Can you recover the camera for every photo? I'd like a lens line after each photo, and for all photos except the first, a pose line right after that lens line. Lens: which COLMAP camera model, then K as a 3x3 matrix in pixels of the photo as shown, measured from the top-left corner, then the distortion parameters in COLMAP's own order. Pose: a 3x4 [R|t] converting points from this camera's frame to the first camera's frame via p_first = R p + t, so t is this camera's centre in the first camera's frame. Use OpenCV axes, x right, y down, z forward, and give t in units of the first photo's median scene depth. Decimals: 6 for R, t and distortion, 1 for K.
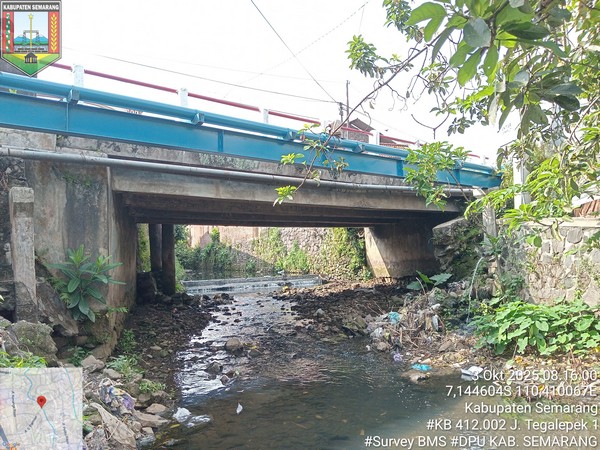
lens RADIAL K [[435.7, 0, 300.0], [0, 435.7, 225.0], [0, 0, 1]] dist [0.002792, -0.082588]
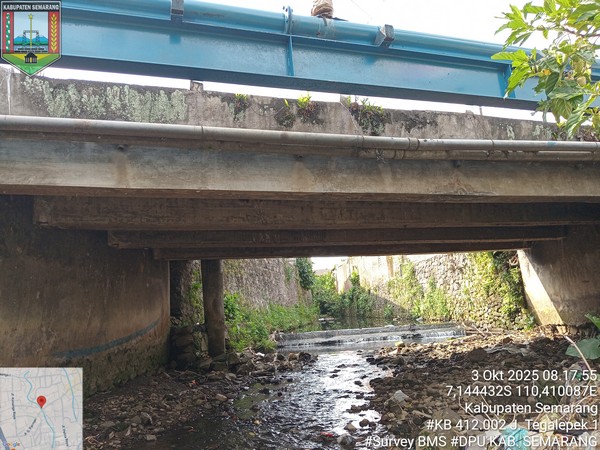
lens RADIAL K [[435.7, 0, 300.0], [0, 435.7, 225.0], [0, 0, 1]] dist [0.002792, -0.082588]
pose [[0.925535, -0.096641, -0.366123, 0.082780], [0.057744, 0.991597, -0.115765, 0.023570], [0.374234, 0.086003, 0.923338, 0.239353]]
